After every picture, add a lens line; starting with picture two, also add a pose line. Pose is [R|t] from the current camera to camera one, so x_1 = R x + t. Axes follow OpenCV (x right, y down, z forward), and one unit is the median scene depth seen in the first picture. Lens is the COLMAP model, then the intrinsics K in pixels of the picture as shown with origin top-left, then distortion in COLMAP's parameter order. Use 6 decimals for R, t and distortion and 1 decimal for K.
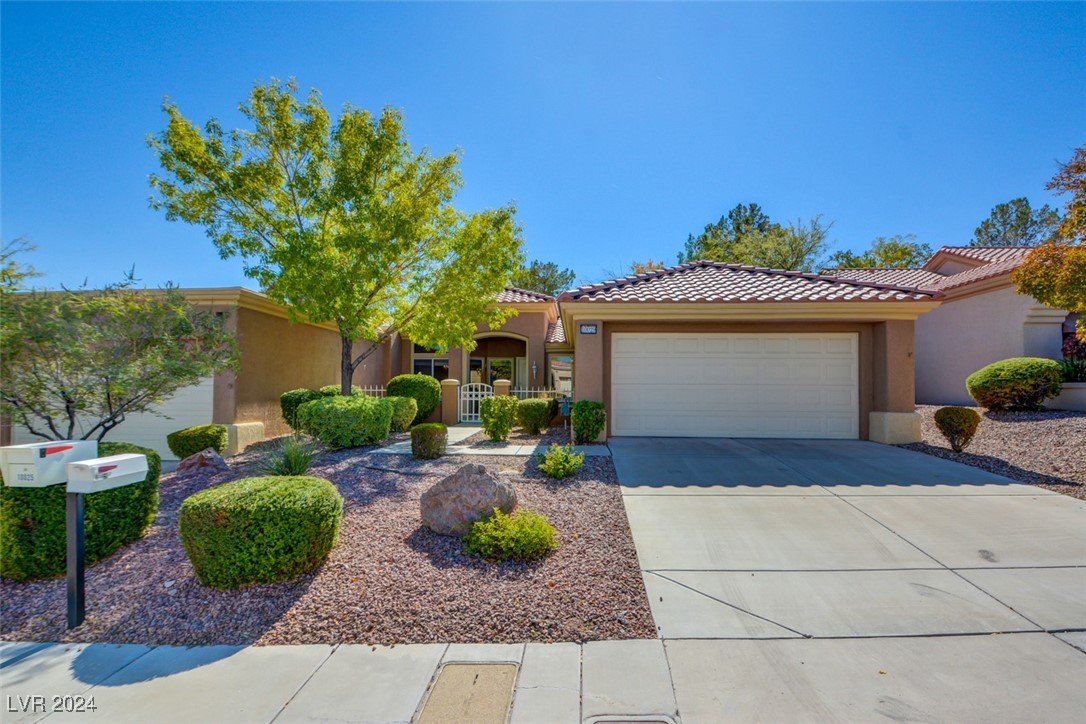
lens RADIAL K [[481.2, 0, 553.7], [0, 481.2, 371.5], [0, 0, 1]] dist [0.000259, -0.011175]
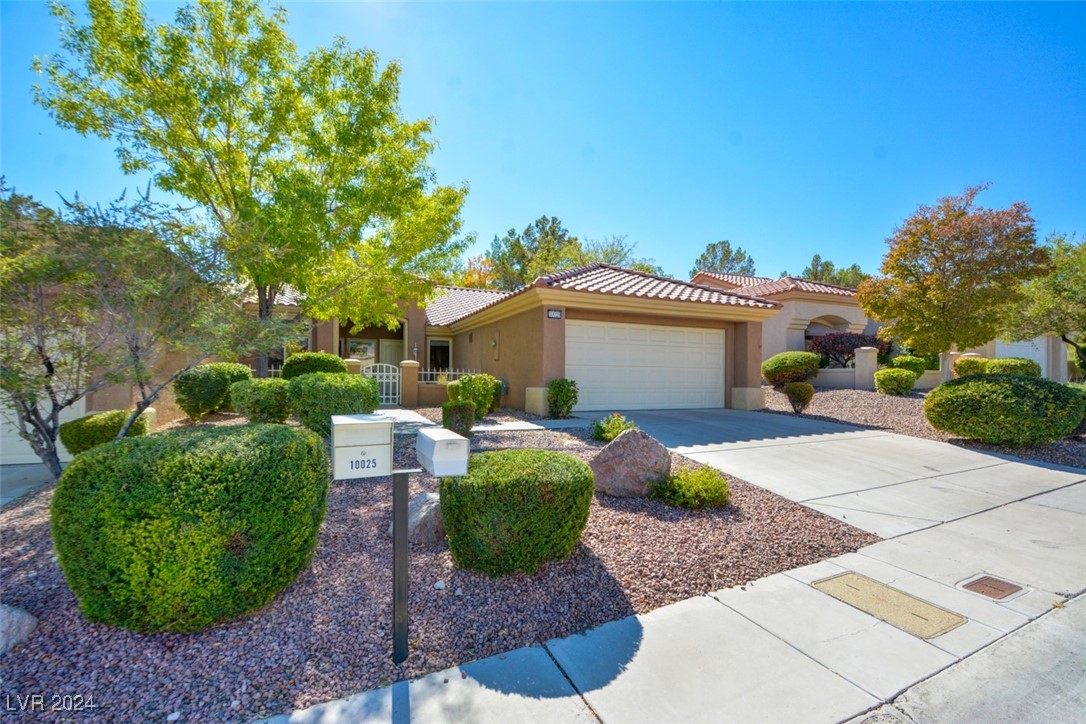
lens RADIAL K [[451.0, 0, 543.0], [0, 451.0, 362.0], [0, 0, 1]] dist [-0.001322, -0.000391]
pose [[0.900277, 0.016517, 0.435005, -0.423651], [-0.018451, 0.999830, 0.000224, 0.022631], [-0.434927, -0.008228, 0.900428, 0.093085]]
